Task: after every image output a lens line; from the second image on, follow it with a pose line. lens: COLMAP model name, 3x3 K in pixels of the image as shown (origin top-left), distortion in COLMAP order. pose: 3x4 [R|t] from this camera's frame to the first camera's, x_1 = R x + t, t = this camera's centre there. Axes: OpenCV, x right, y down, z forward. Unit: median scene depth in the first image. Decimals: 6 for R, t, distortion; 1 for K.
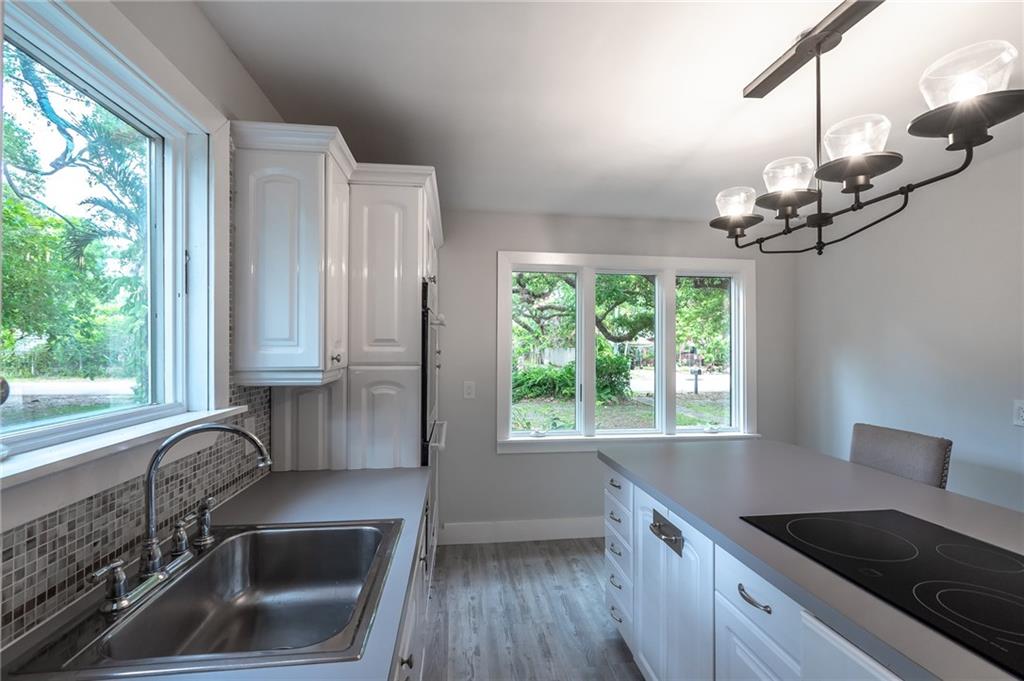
lens RADIAL K [[468.0, 0, 513.1], [0, 468.0, 345.5], [0, 0, 1]] dist [0.000855, 0.000365]
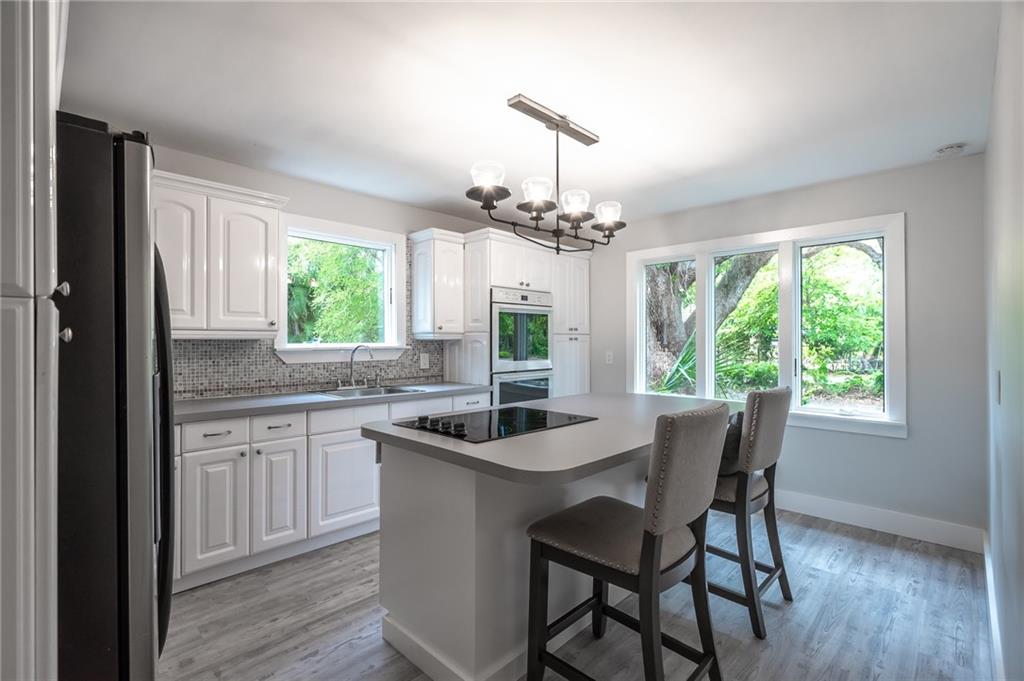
lens RADIAL K [[460.3, 0, 514.9], [0, 460.3, 341.7], [0, 0, 1]] dist [-0.003294, 0.000014]
pose [[0.619761, 0.000392, -0.784790, 1.347665], [0.002076, 0.999996, 0.002139, 0.077783], [0.784788, -0.002955, 0.619758, -0.079126]]
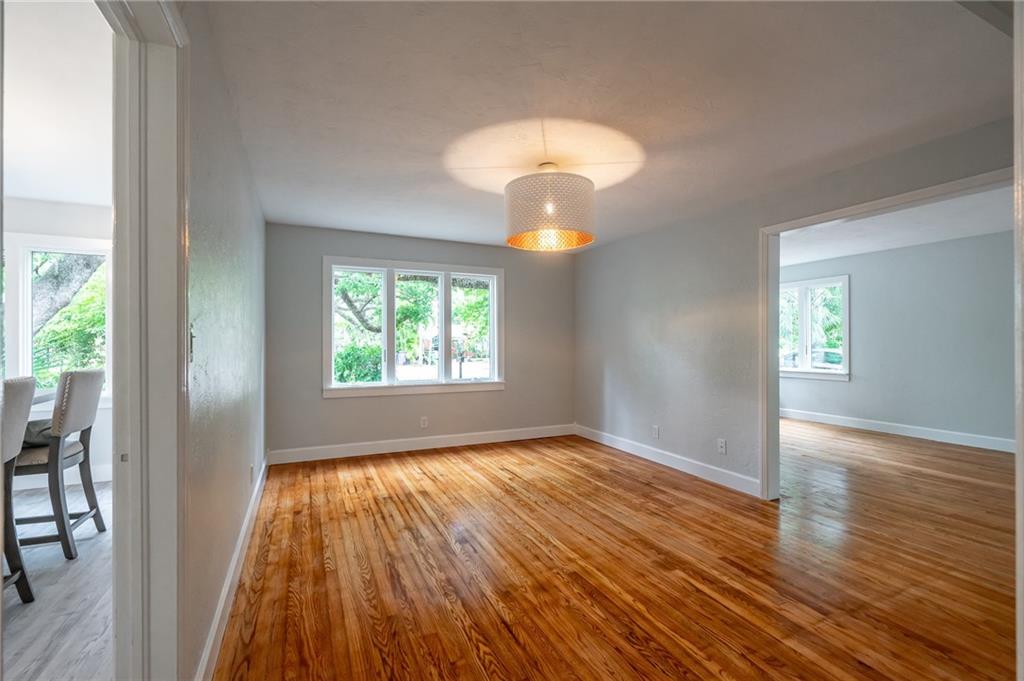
lens RADIAL K [[460.3, 0, 514.9], [0, 460.3, 341.7], [0, 0, 1]] dist [-0.003294, 0.000014]
pose [[0.953646, -0.000937, 0.300929, 1.704209], [0.000834, 1.000000, 0.000470, 0.107237], [-0.300929, -0.000197, 0.953647, -0.665550]]
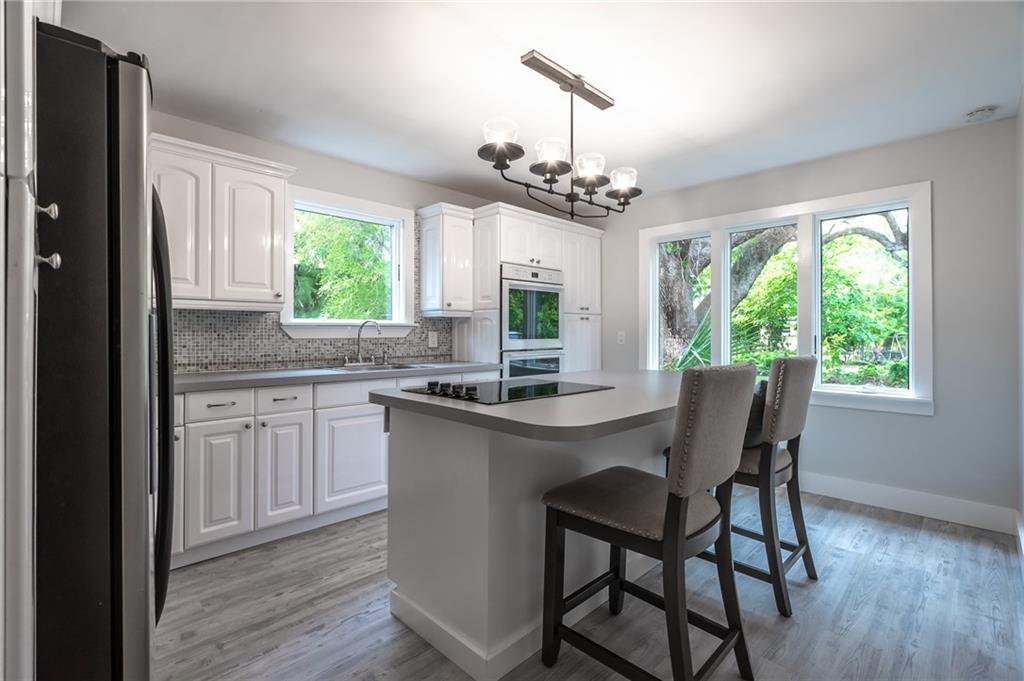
lens RADIAL K [[462.1, 0, 516.5], [0, 462.1, 333.5], [0, 0, 1]] dist [-0.003267, 0.000146]
pose [[0.610808, 0.000169, -0.791779, 1.310827], [0.000859, 0.999999, 0.000876, 0.138422], [0.791778, -0.001216, 0.610808, -0.068168]]
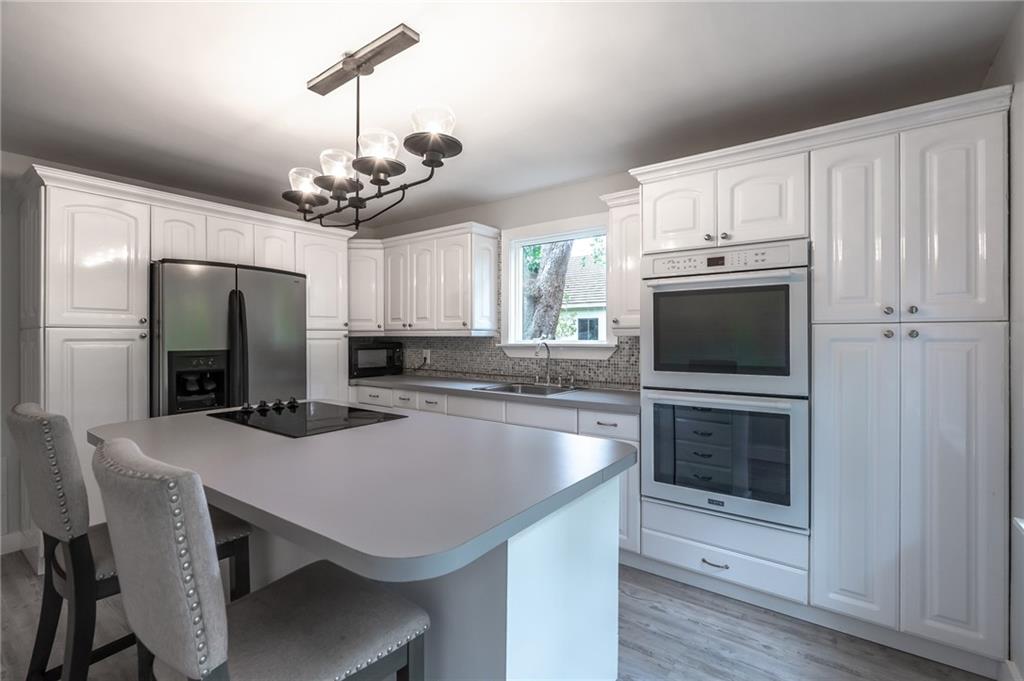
lens RADIAL K [[460.3, 0, 514.9], [0, 460.3, 341.7], [0, 0, 1]] dist [-0.003294, 0.000014]
pose [[-0.692456, 0.005366, -0.721440, 0.943191], [-0.000639, 0.999967, 0.008051, 0.077468], [0.721460, 0.006036, -0.692430, 1.626914]]
